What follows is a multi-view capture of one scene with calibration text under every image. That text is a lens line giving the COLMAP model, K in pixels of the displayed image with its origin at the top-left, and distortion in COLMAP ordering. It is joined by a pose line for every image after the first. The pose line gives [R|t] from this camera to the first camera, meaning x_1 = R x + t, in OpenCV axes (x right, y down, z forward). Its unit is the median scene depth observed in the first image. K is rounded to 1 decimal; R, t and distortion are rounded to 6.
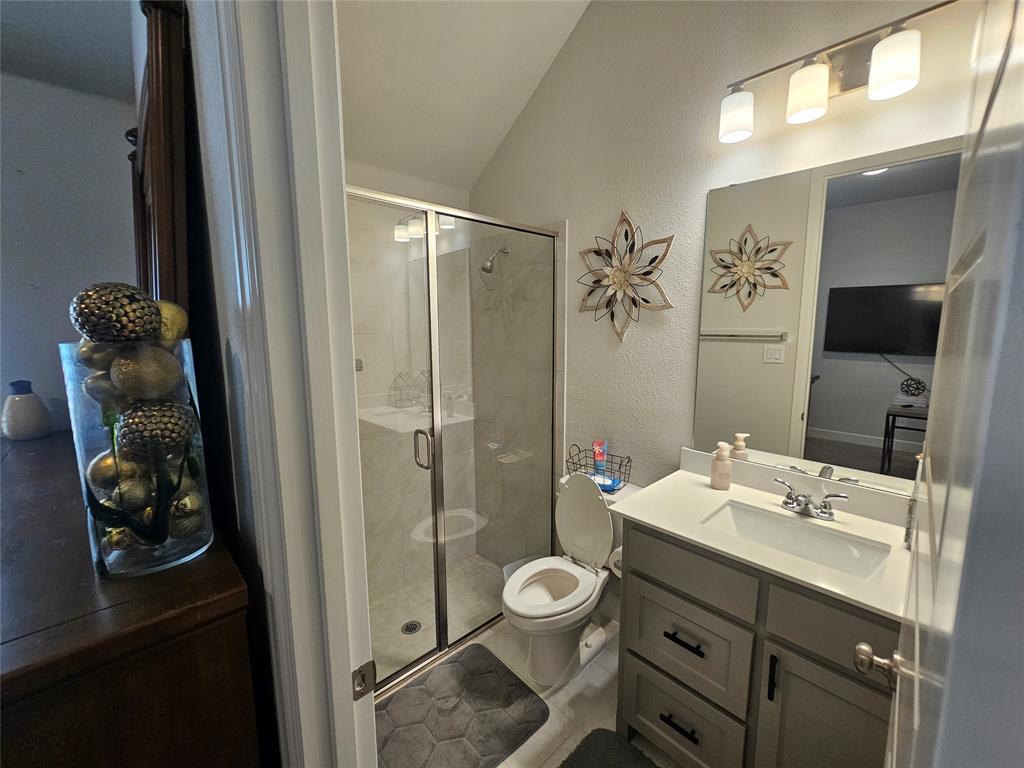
lens RADIAL K [[420.4, 0, 509.5], [0, 420.4, 382.6], [0, 0, 1]] dist [-0.001623, 0.001174]
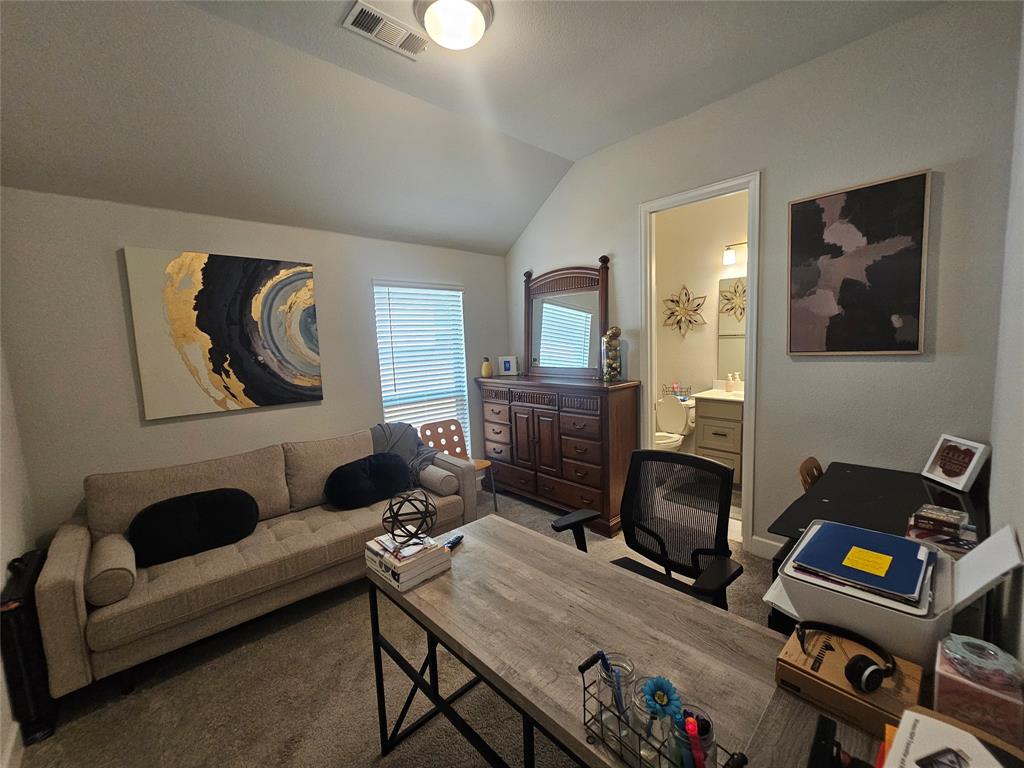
lens RADIAL K [[420.4, 0, 514.7], [0, 420.4, 383.5], [0, 0, 1]] dist [-0.001623, 0.001174]
pose [[0.999420, -0.033277, -0.007200, -0.670156], [0.033067, 0.999074, -0.027510, 0.185322], [0.008109, 0.027256, 0.999596, -1.340300]]
